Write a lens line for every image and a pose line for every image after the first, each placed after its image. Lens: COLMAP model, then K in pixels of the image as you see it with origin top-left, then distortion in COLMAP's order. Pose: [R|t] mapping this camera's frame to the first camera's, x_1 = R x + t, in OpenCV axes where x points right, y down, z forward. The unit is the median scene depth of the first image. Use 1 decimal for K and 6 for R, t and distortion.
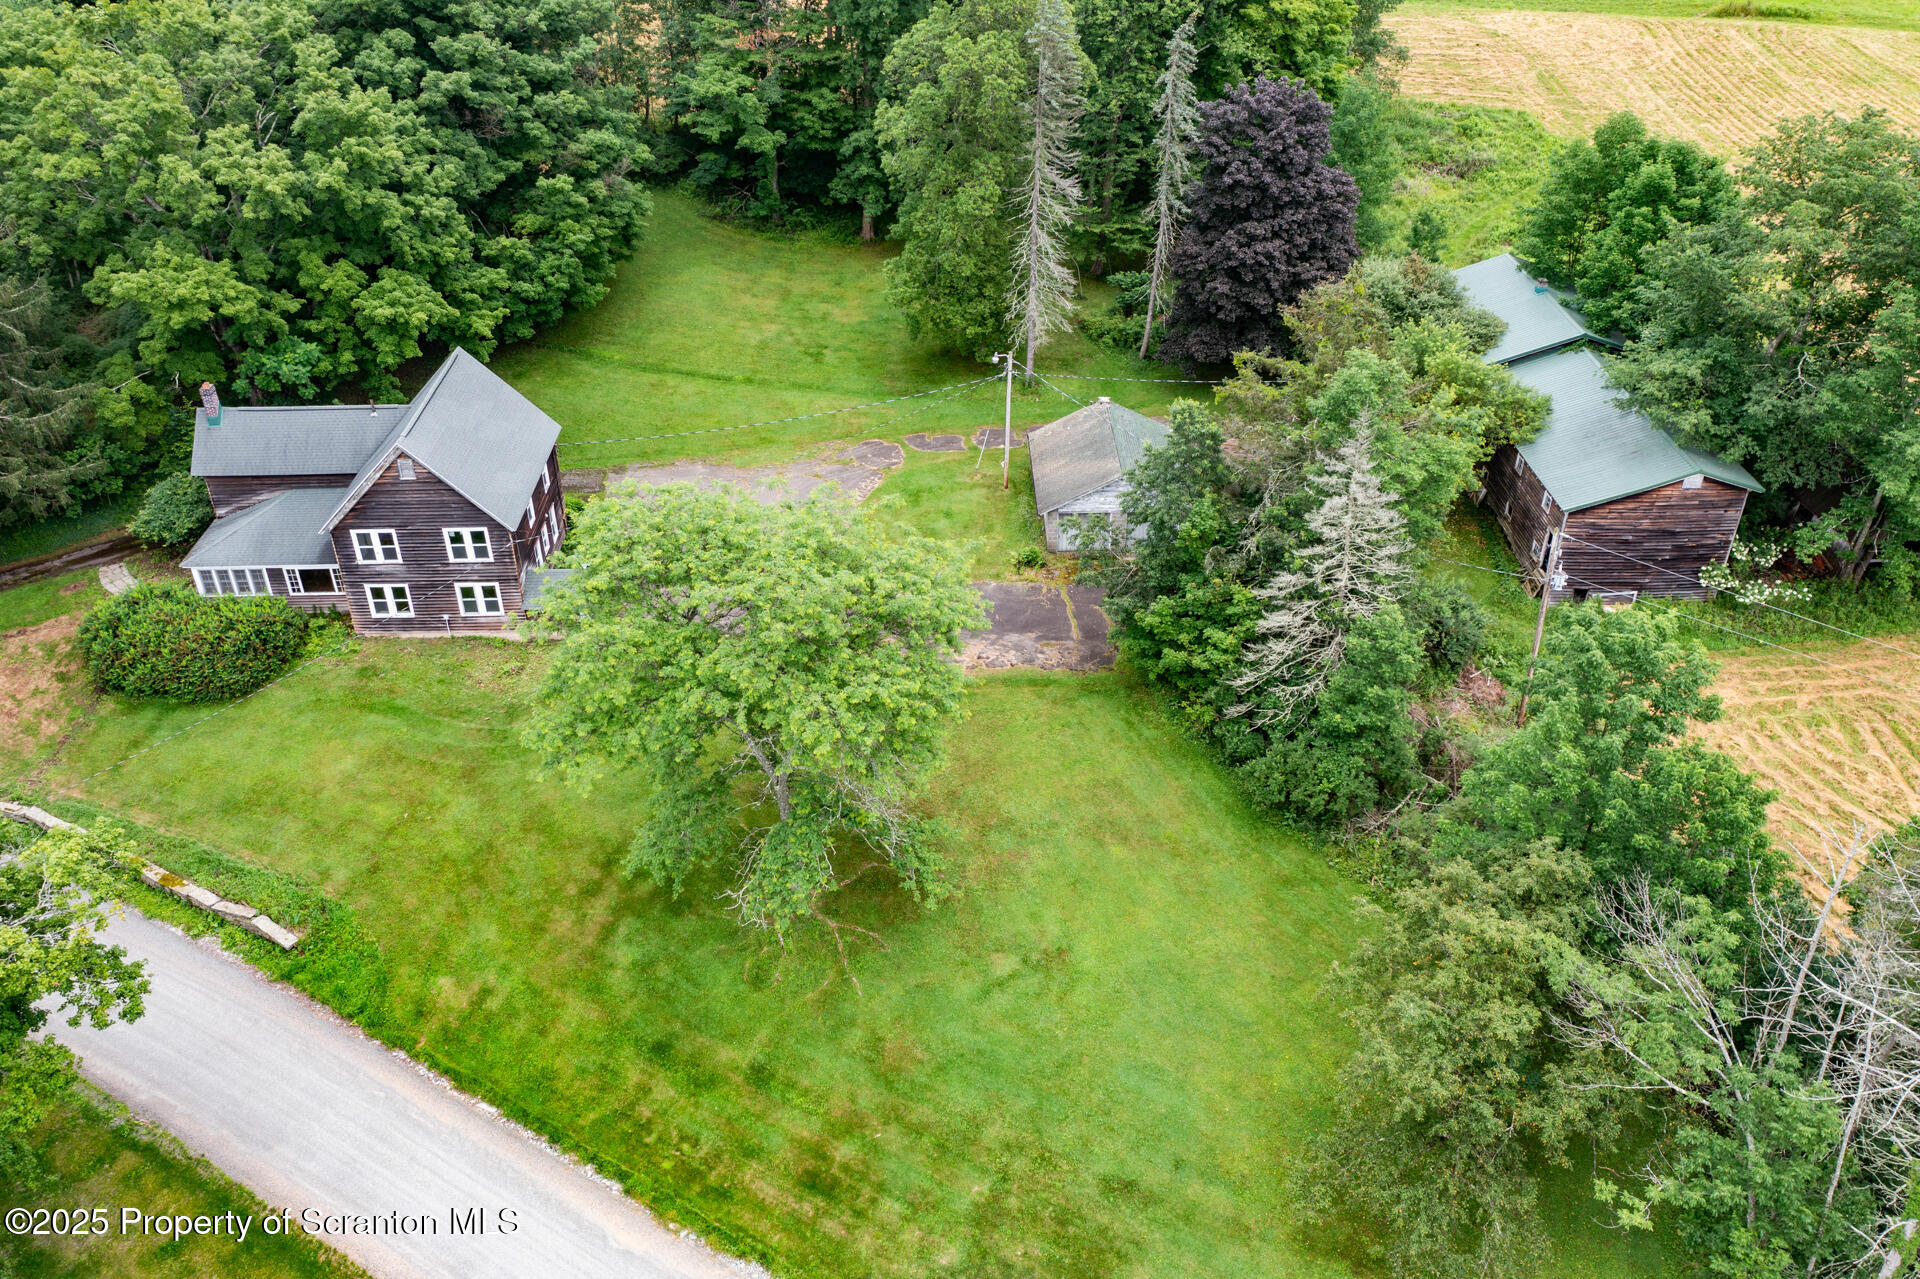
lens RADIAL K [[1533.8, 0, 959.8], [0, 1533.8, 634.1], [0, 0, 1]] dist [0.000198, 0.002390]
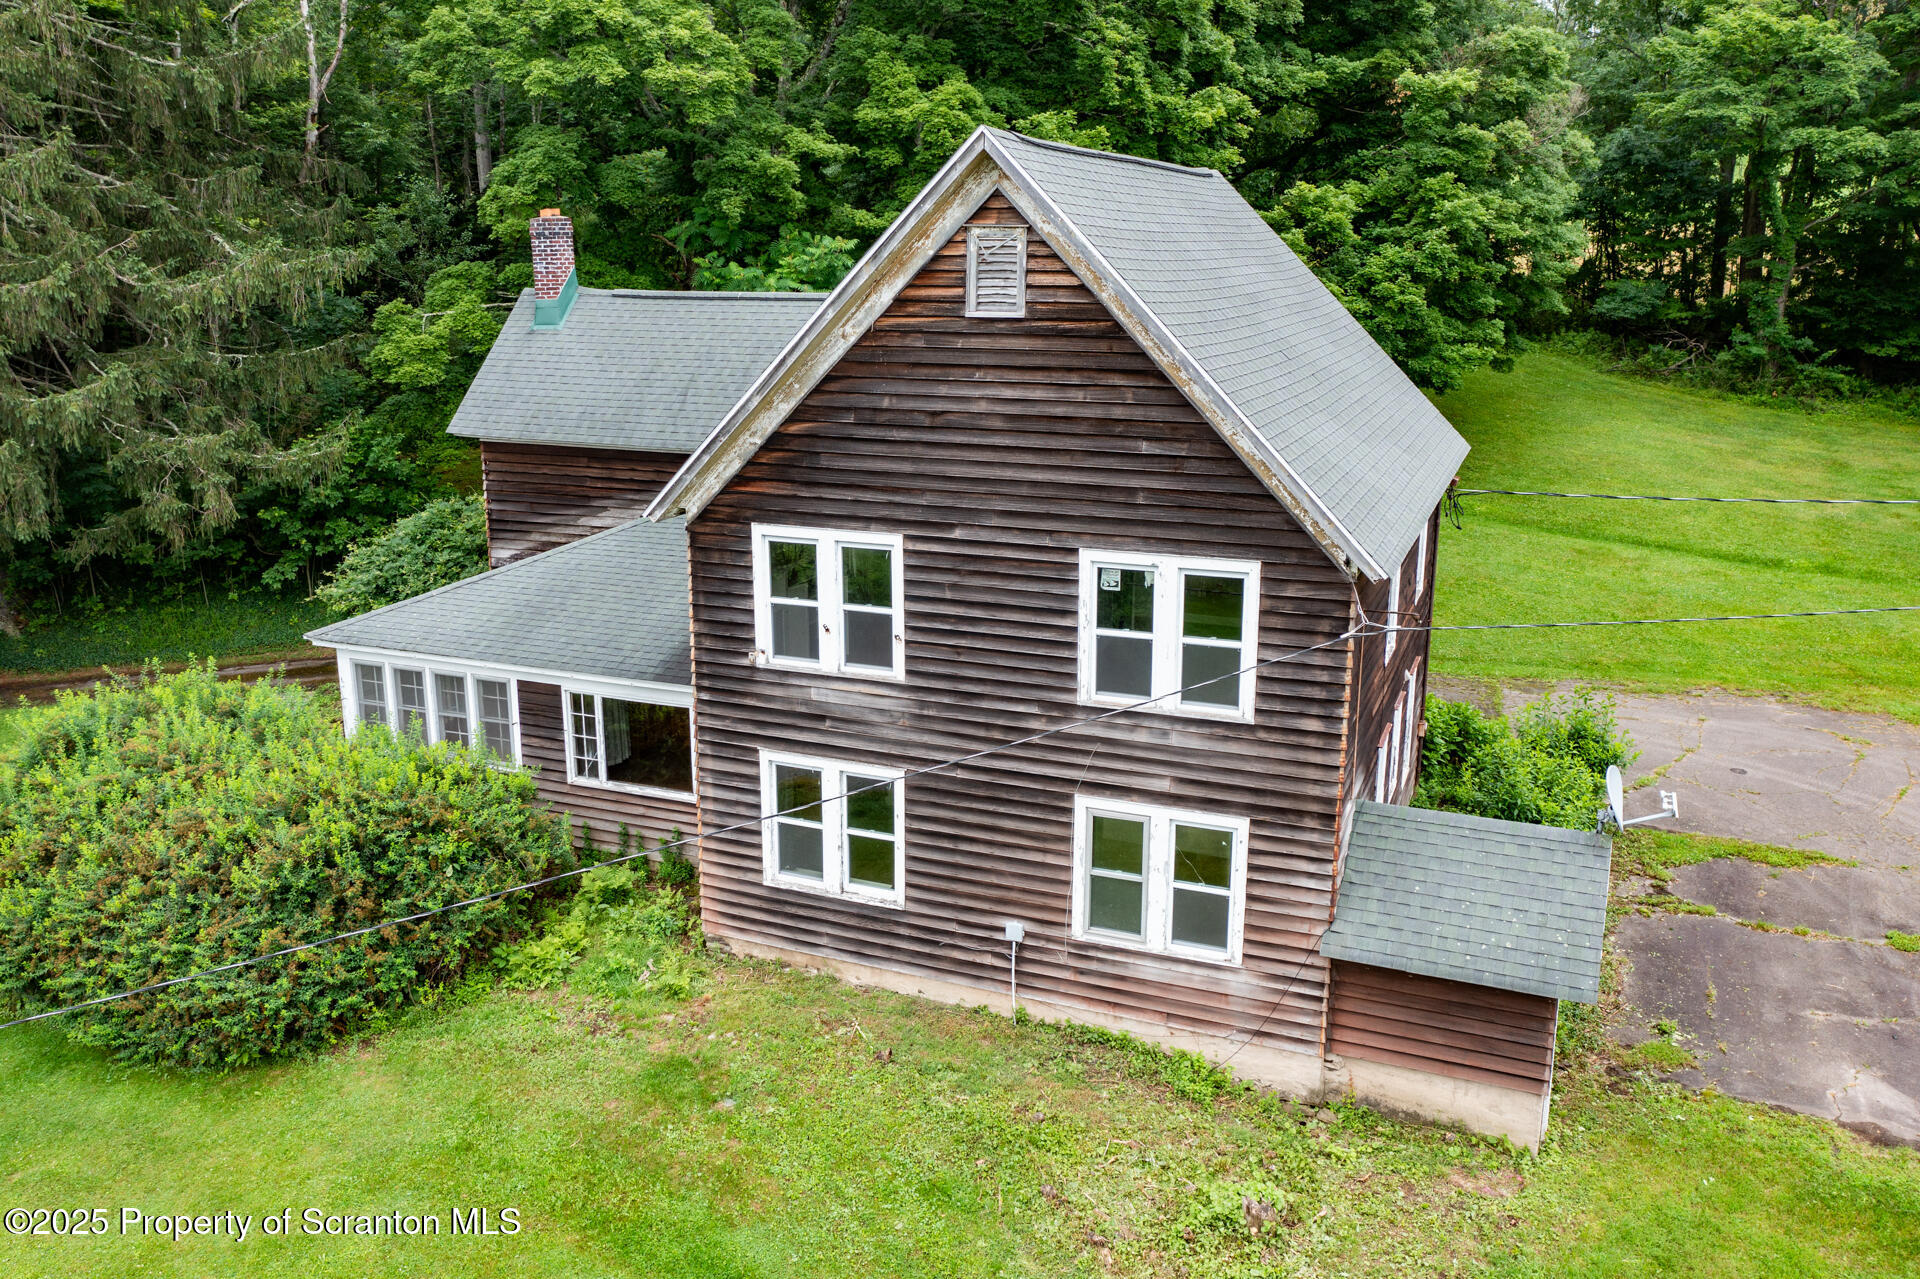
lens RADIAL K [[1533.8, 0, 959.8], [0, 1533.8, 634.1], [0, 0, 1]] dist [0.000198, 0.002390]
pose [[0.917388, 0.107328, -0.383249, -0.239979], [-0.222963, 0.936252, -0.271514, 0.013462], [0.329677, 0.334535, 0.882836, 0.722536]]
